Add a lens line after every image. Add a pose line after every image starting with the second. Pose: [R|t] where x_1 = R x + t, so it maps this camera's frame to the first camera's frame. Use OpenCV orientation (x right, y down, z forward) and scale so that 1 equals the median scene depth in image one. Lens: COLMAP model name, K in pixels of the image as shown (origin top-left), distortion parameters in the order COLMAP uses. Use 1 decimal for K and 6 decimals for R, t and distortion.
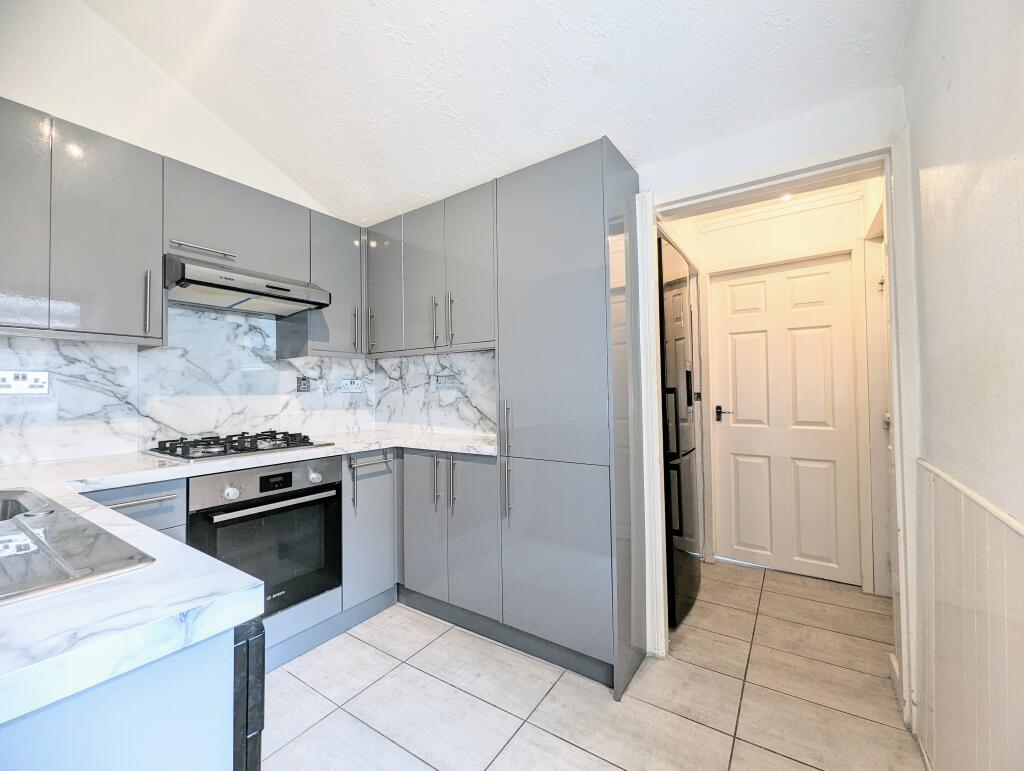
lens RADIAL K [[423.5, 0, 509.1], [0, 423.5, 381.7], [0, 0, 1]] dist [0.001411, -0.000997]
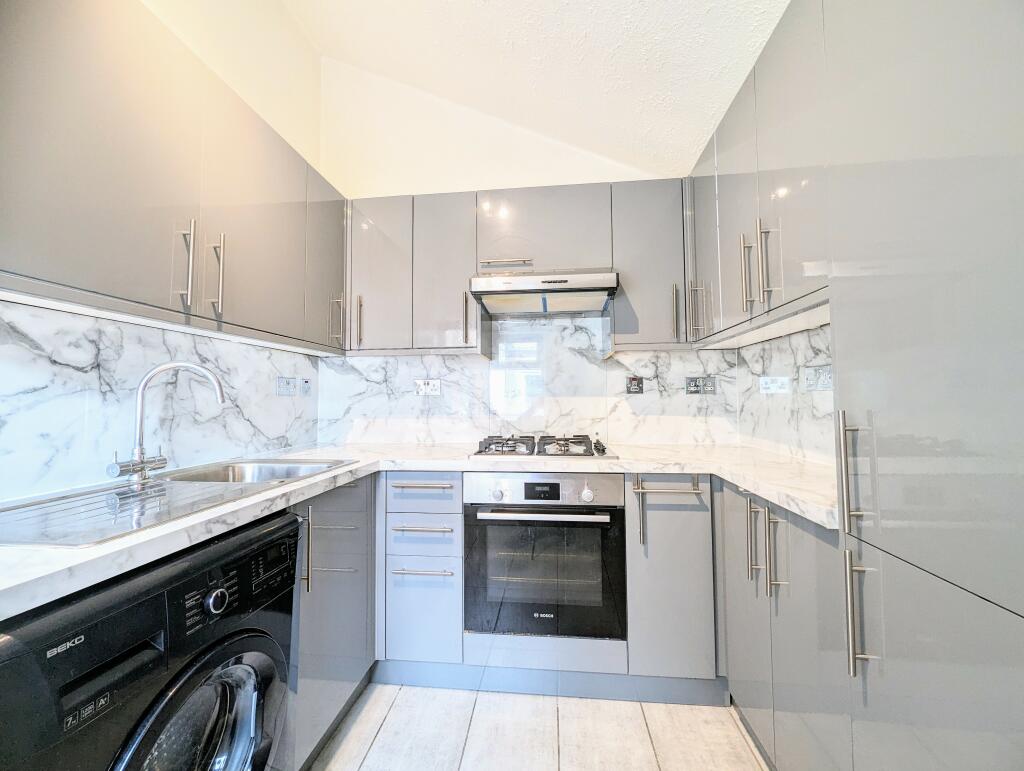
lens RADIAL K [[422.7, 0, 513.0], [0, 422.7, 383.4], [0, 0, 1]] dist [0.000291, -0.000228]
pose [[0.477752, -0.021808, -0.878224, 0.186084], [0.021035, 0.999689, -0.013381, 0.010910], [0.878243, -0.012081, 0.478062, 0.410719]]
